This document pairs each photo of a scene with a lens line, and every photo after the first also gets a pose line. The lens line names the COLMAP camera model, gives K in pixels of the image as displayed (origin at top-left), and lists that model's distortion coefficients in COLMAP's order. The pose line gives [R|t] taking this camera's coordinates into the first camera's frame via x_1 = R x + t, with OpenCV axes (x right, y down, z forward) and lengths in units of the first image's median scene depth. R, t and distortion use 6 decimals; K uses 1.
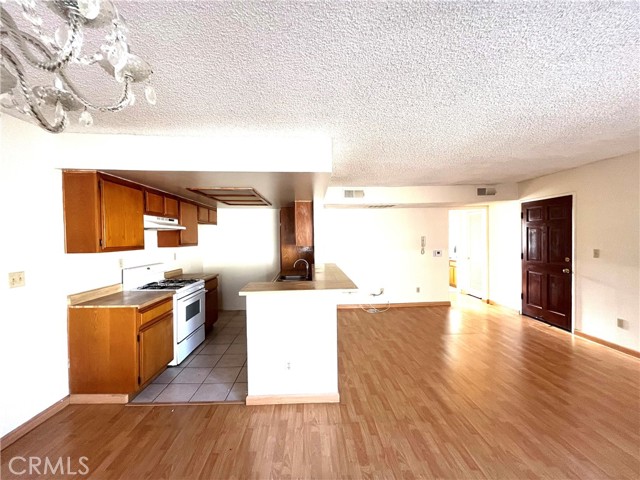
lens RADIAL K [[257.6, 0, 321.8], [0, 257.6, 240.4], [0, 0, 1]] dist [0.000138, -0.000154]
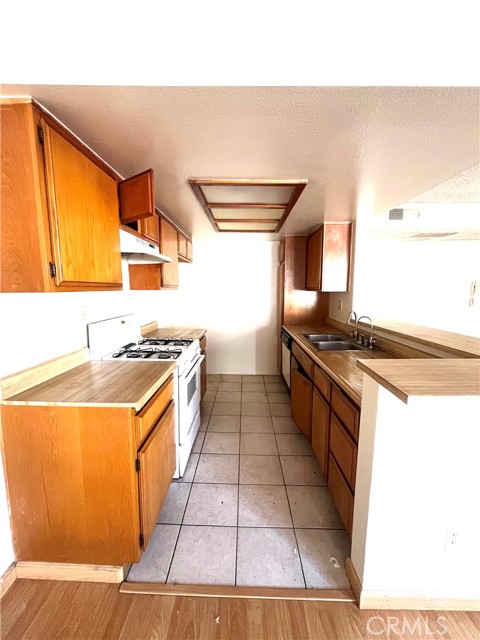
lens RADIAL K [[257.6, 0, 238.2], [0, 257.6, 320.1], [0, 0, 1]] dist [0.000138, -0.000154]
pose [[0.997937, 0.016065, -0.062161, -0.486631], [-0.009155, 0.993902, 0.109888, 0.042430], [0.063548, -0.109092, 0.991998, 0.543598]]
